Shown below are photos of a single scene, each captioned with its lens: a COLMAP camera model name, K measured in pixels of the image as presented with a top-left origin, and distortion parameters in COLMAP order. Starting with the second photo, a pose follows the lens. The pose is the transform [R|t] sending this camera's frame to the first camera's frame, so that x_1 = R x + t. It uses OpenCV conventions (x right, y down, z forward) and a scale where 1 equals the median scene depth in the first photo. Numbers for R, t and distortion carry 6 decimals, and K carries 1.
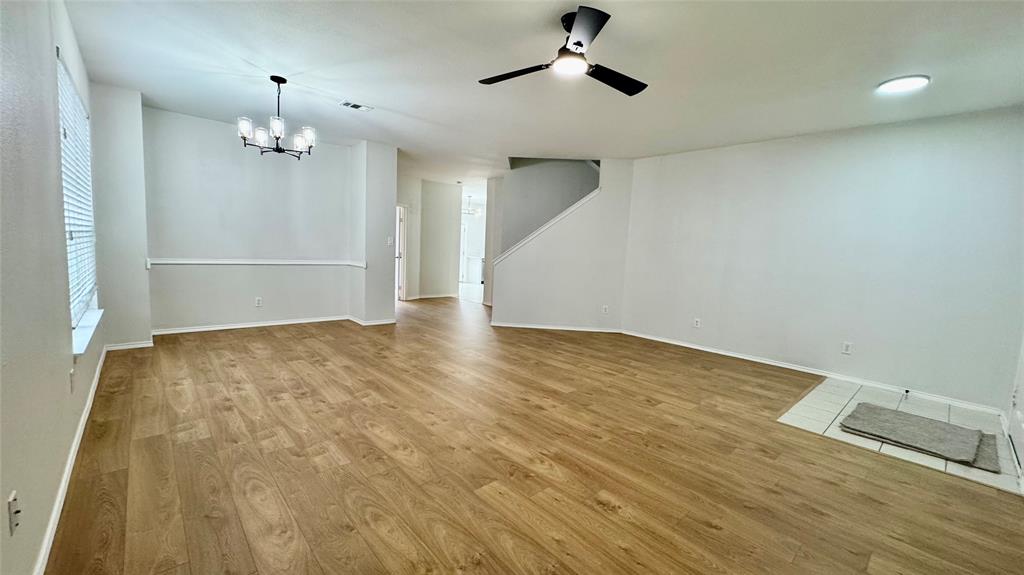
lens RADIAL K [[407.8, 0, 512.0], [0, 407.8, 287.5], [0, 0, 1]] dist [0.000561, 0.000416]
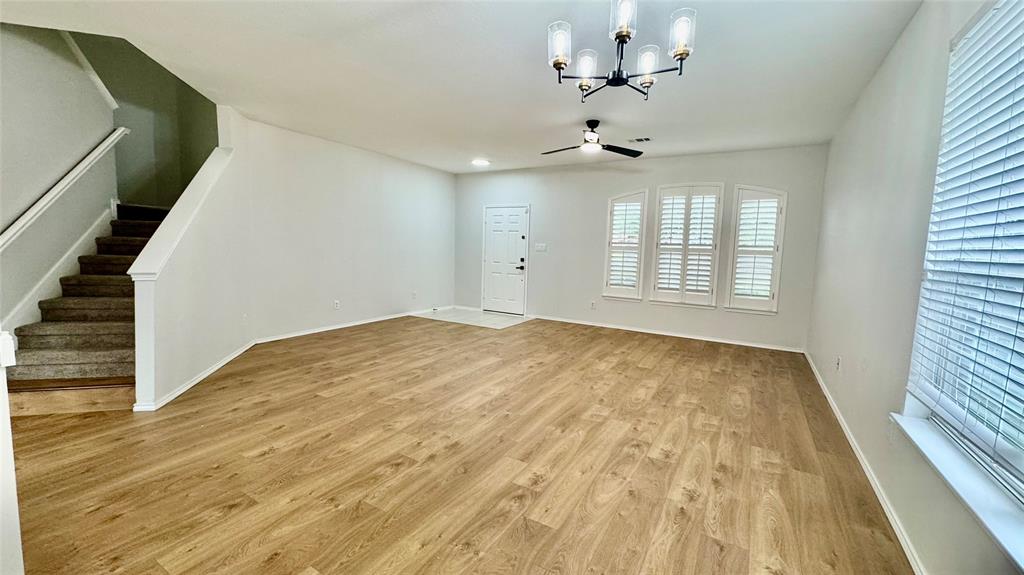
lens RADIAL K [[407.8, 0, 512.0], [0, 407.8, 287.5], [0, 0, 1]] dist [0.000561, 0.000416]
pose [[-0.296979, -0.151575, 0.942777, -1.216242], [0.050255, 0.983472, 0.173948, -0.214588], [-0.953561, 0.099038, -0.284453, 1.511751]]
